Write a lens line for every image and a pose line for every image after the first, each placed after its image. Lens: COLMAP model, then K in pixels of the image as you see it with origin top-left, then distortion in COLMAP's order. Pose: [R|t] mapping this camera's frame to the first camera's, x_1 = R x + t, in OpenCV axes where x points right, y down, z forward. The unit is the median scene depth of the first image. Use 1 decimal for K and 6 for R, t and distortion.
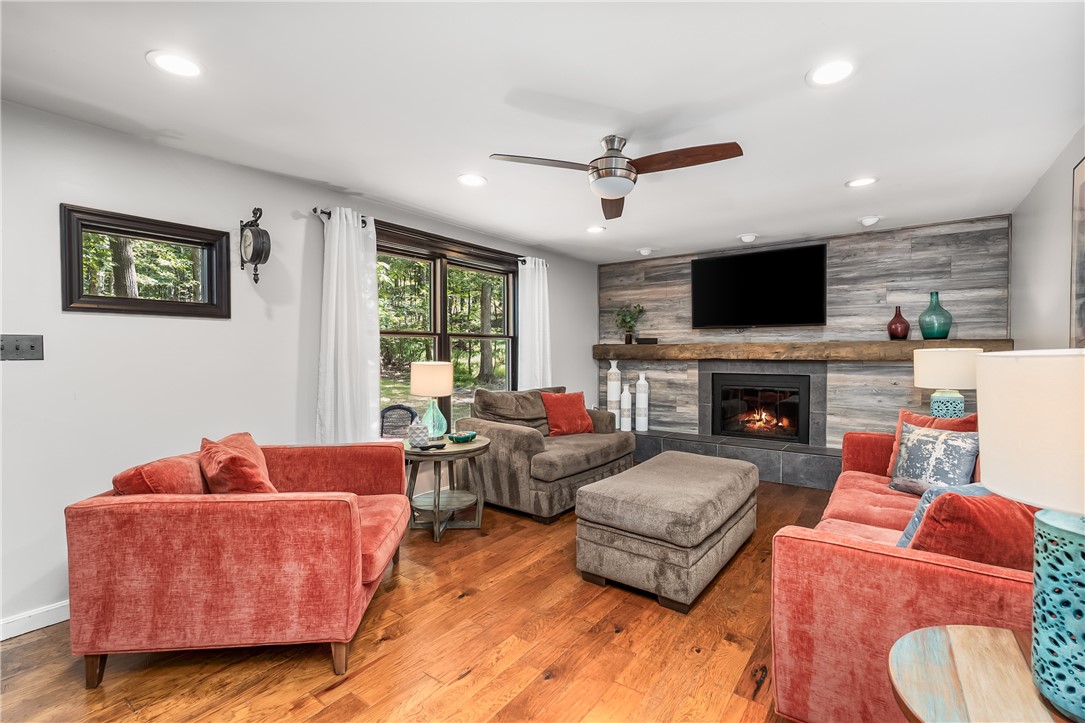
lens RADIAL K [[484.4, 0, 533.0], [0, 484.4, 356.8], [0, 0, 1]] dist [-0.005492, -0.002417]
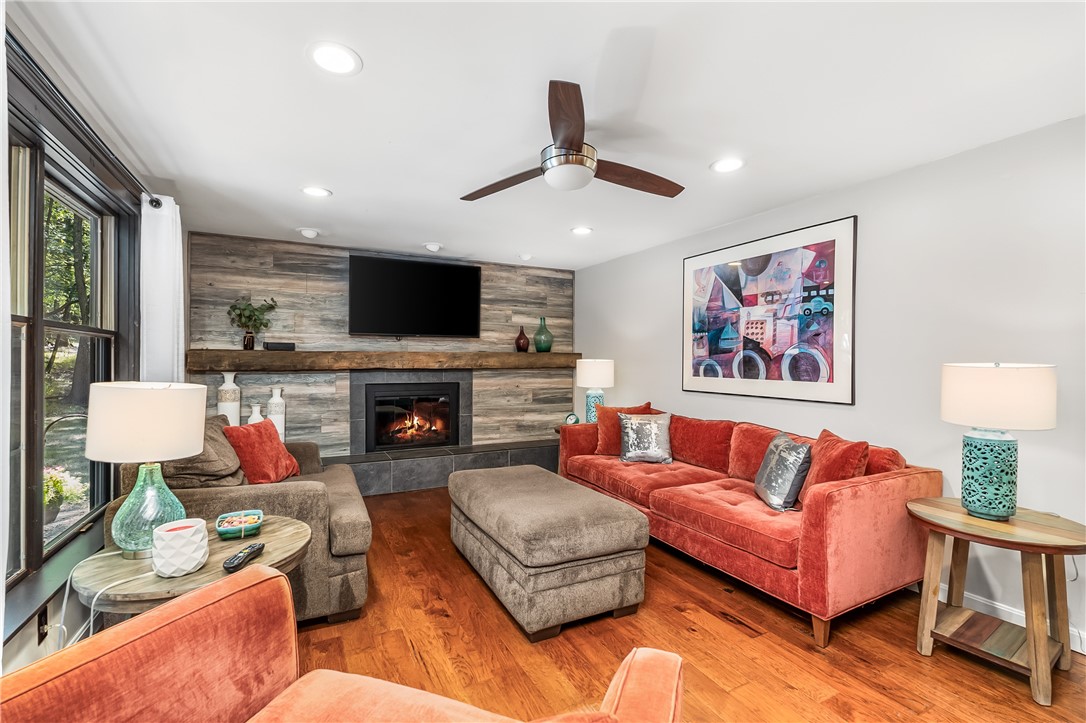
lens RADIAL K [[484.8, 0, 544.8], [0, 484.8, 359.4], [0, 0, 1]] dist [-0.005492, -0.002417]
pose [[0.422629, 0.004368, 0.906292, -0.356032], [0.004189, 0.999968, -0.006773, -0.005898], [-0.906293, 0.006659, 0.422598, 0.360257]]
